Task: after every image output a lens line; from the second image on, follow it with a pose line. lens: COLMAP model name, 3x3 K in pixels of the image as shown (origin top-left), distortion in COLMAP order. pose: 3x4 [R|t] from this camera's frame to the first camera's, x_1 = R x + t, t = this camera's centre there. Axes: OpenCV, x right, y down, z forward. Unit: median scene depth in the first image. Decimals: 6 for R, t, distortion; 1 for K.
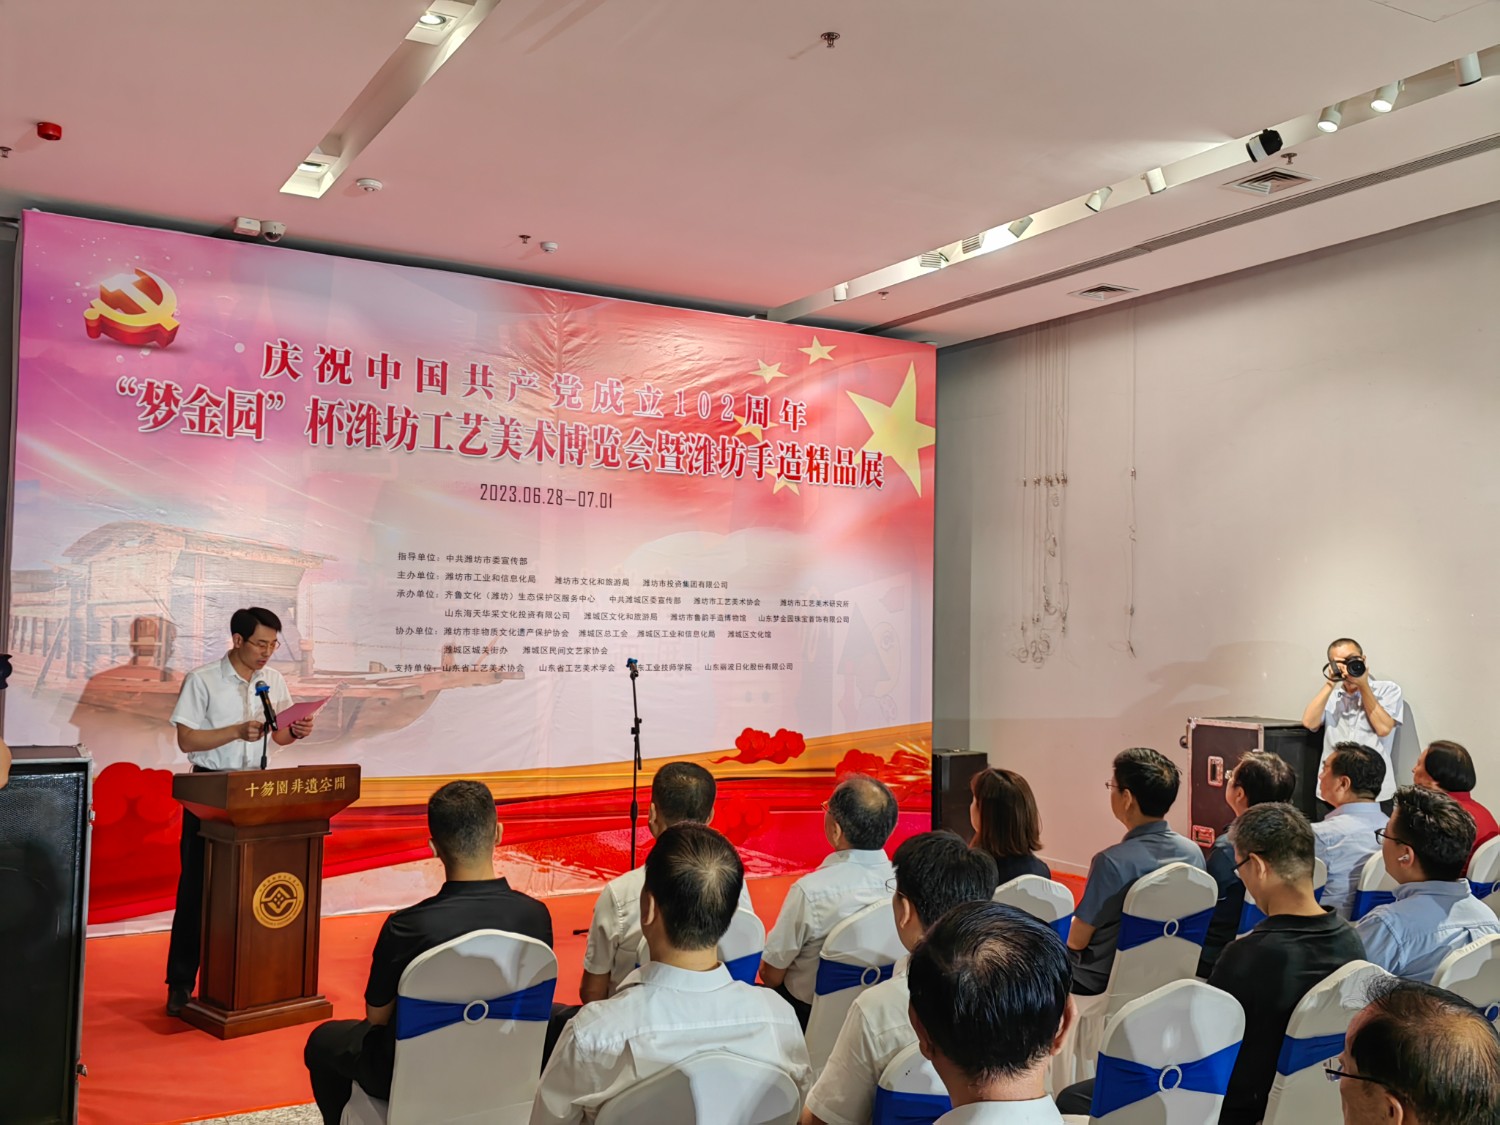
lens RADIAL K [[1389.9, 0, 695.9], [0, 1389.9, 535.0], [0, 0, 1]] dist [0.022189, 0.000000]
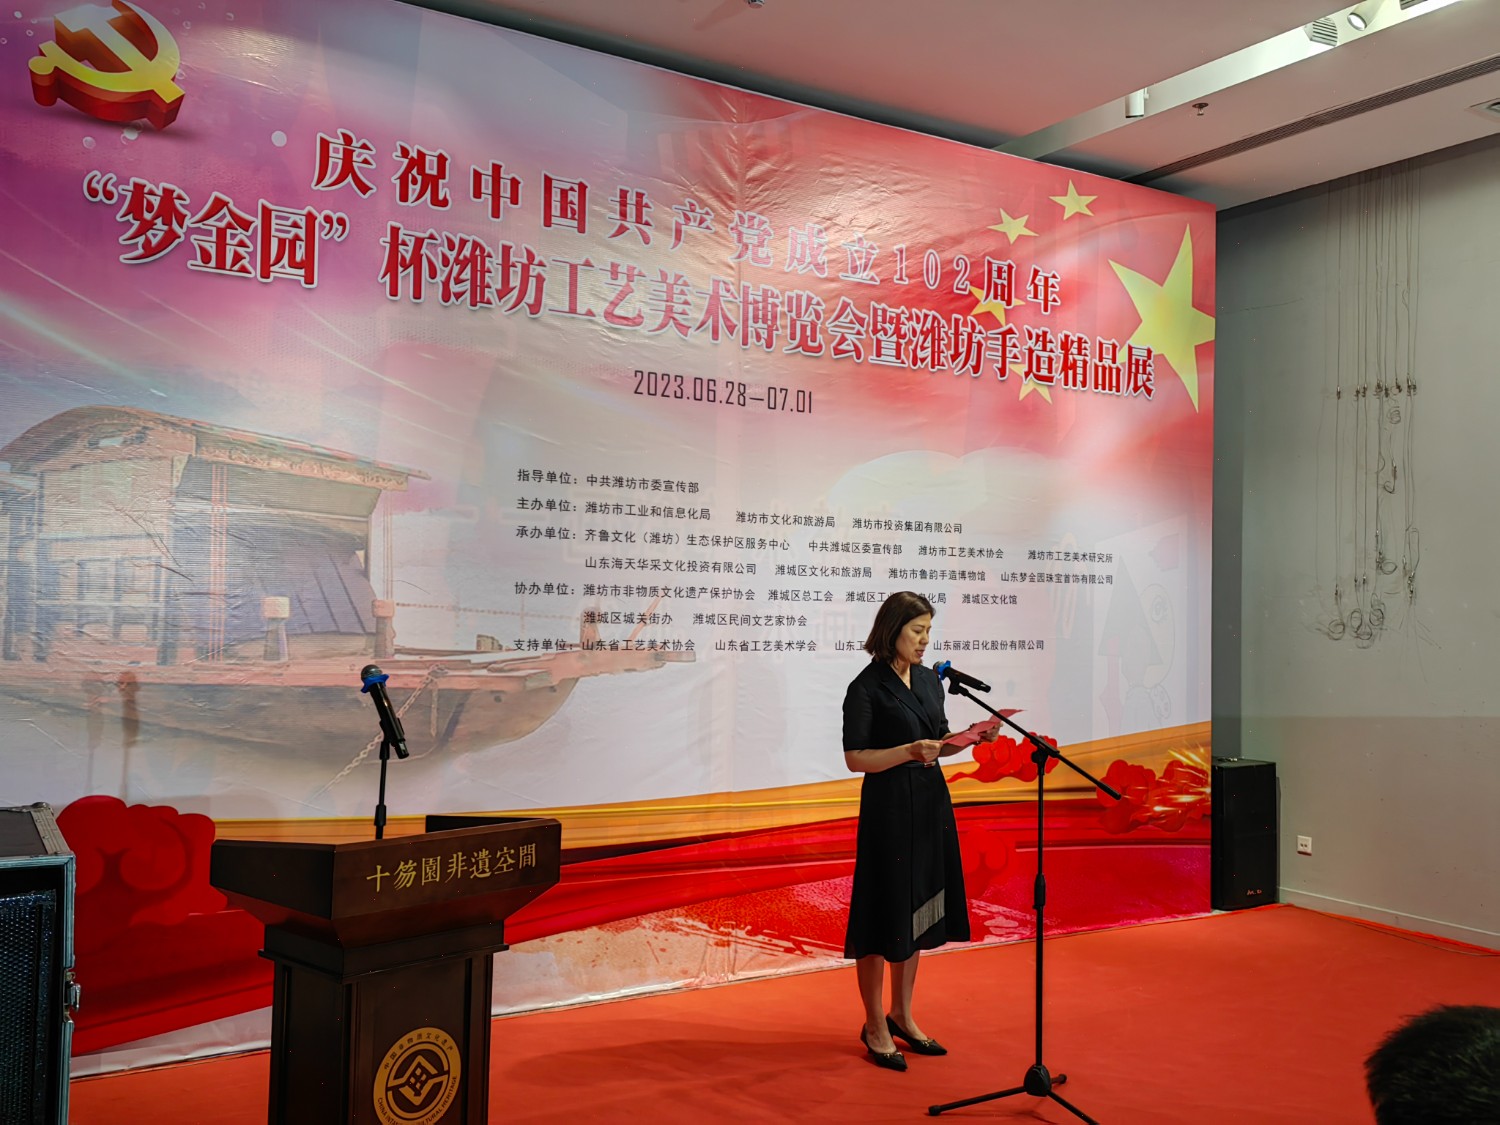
lens RADIAL K [[1414.1, 0, 705.0], [0, 1414.1, 544.3], [0, 0, 1]] dist [0.029996, 0.000000]
pose [[0.999342, 0.003717, 0.036092, -0.142857], [-0.004451, 0.999784, 0.020297, 0.032498], [-0.036009, -0.020444, 0.999142, 0.314297]]
